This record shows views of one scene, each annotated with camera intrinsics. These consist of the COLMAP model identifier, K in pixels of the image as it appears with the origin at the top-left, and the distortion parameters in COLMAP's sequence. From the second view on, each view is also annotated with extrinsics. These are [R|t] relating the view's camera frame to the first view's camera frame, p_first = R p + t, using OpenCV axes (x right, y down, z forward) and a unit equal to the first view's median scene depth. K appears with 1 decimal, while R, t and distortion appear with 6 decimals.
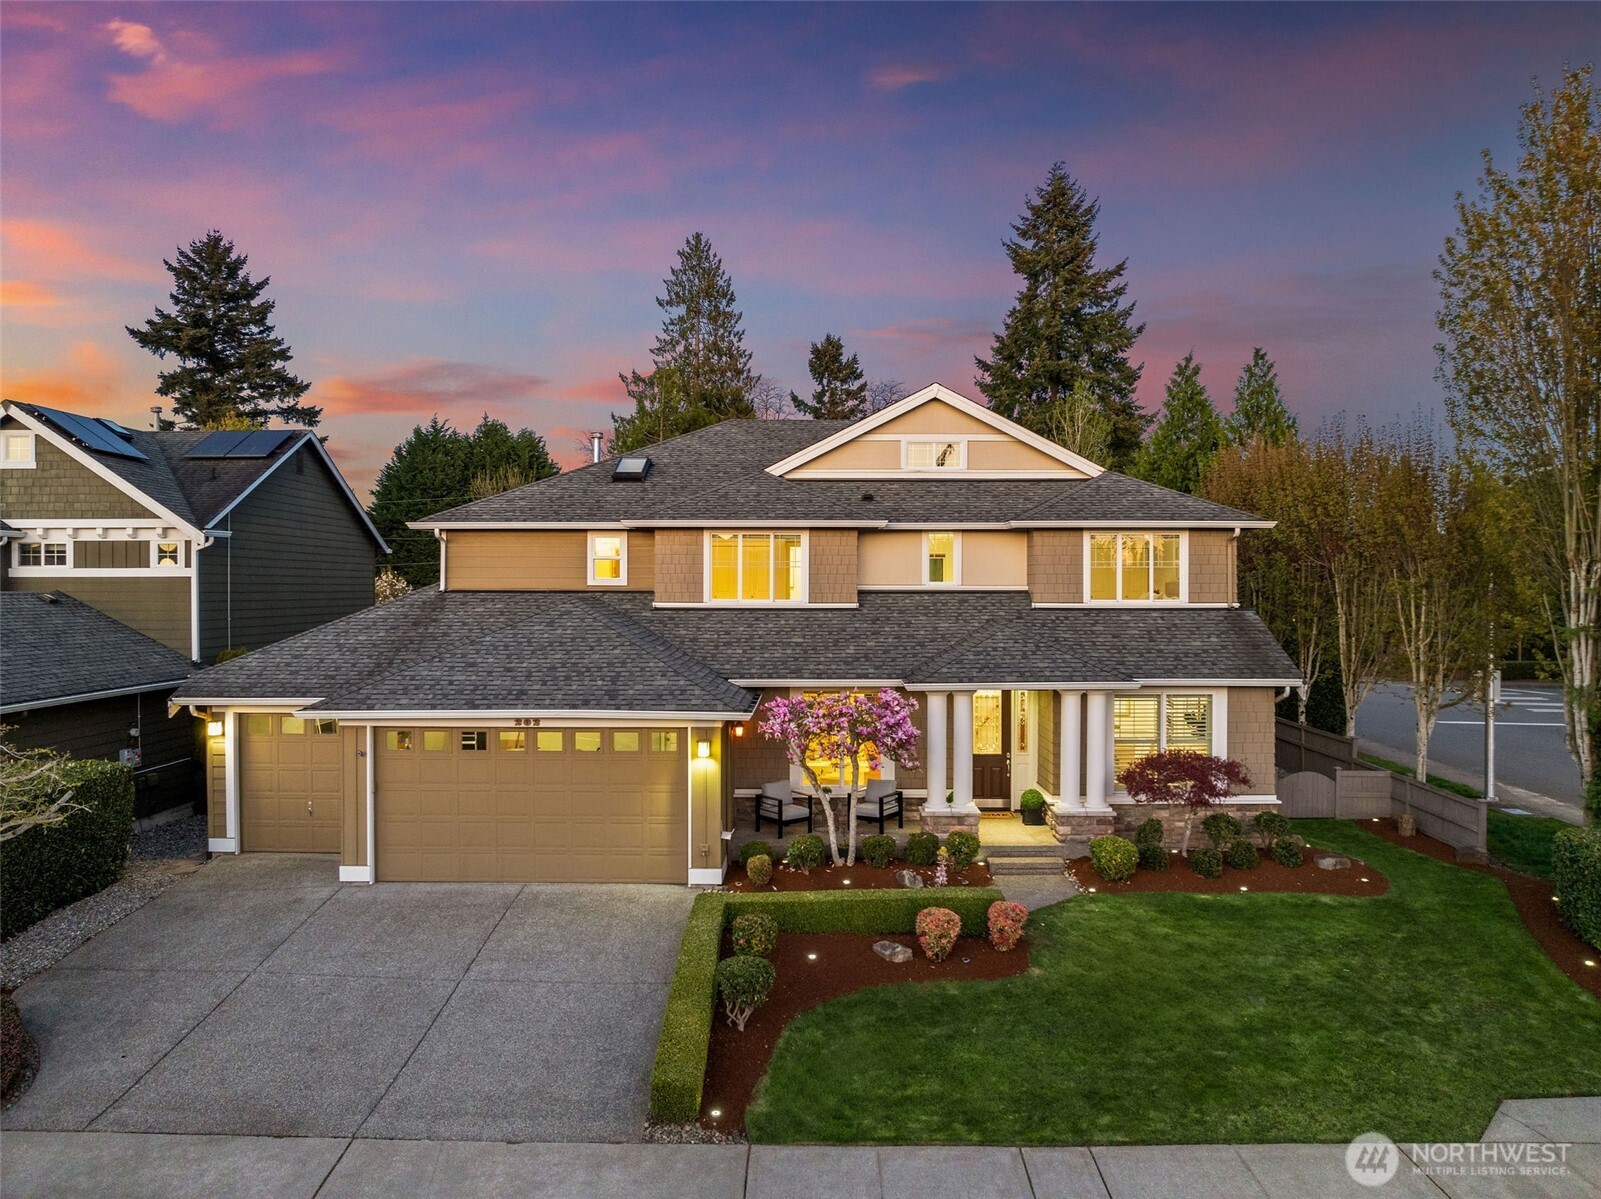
lens RADIAL K [[1135.6, 0, 798.1], [0, 1135.6, 607.3], [0, 0, 1]] dist [-0.033827, -0.004079]
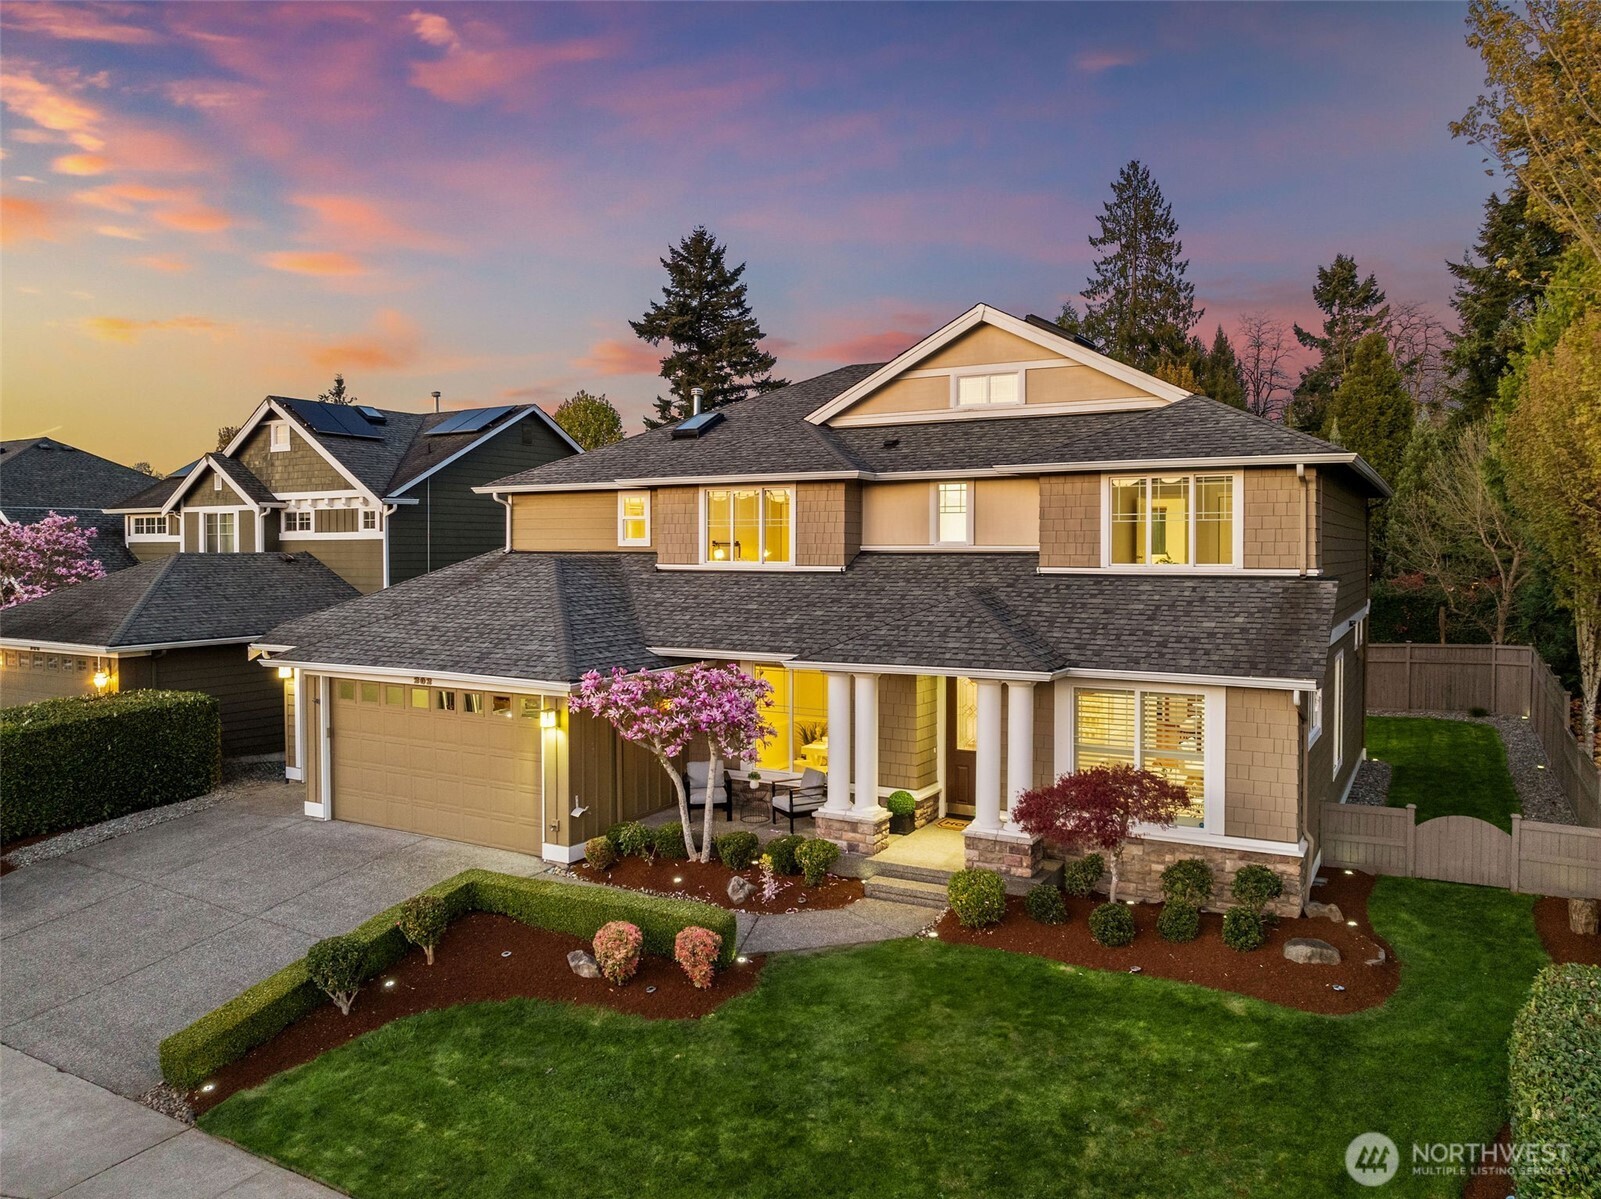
lens RADIAL K [[1135.6, 0, 793.1], [0, 1135.6, 596.0], [0, 0, 1]] dist [-0.033827, -0.004079]
pose [[0.873615, 0.018968, -0.486247, 0.440426], [-0.006146, 0.999590, 0.027951, -0.004899], [0.486578, -0.021430, 0.873374, 0.216189]]
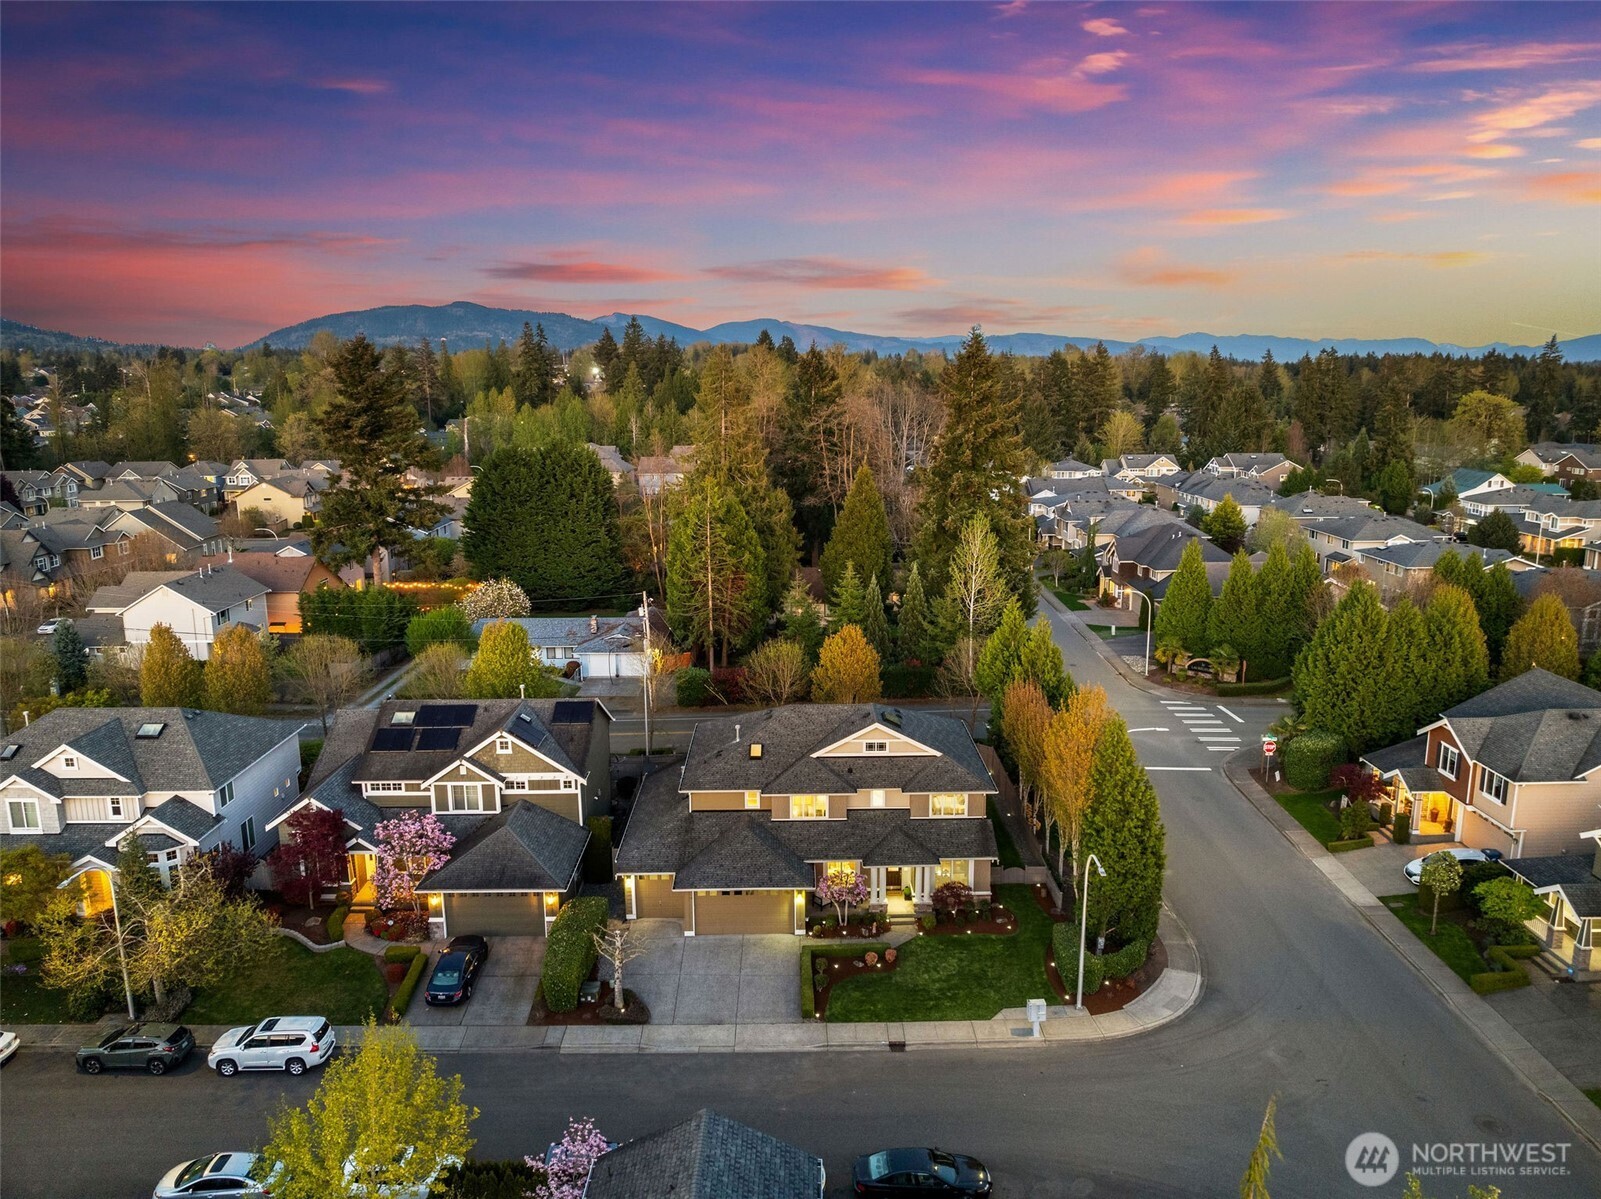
lens RADIAL K [[1135.6, 0, 798.2], [0, 1135.6, 601.0], [0, 0, 1]] dist [-0.033827, -0.004079]
pose [[0.999625, -0.016136, 0.022142, -0.114928], [0.011891, 0.983600, 0.179973, -1.002937], [-0.024683, -0.179643, 0.983422, -1.574403]]
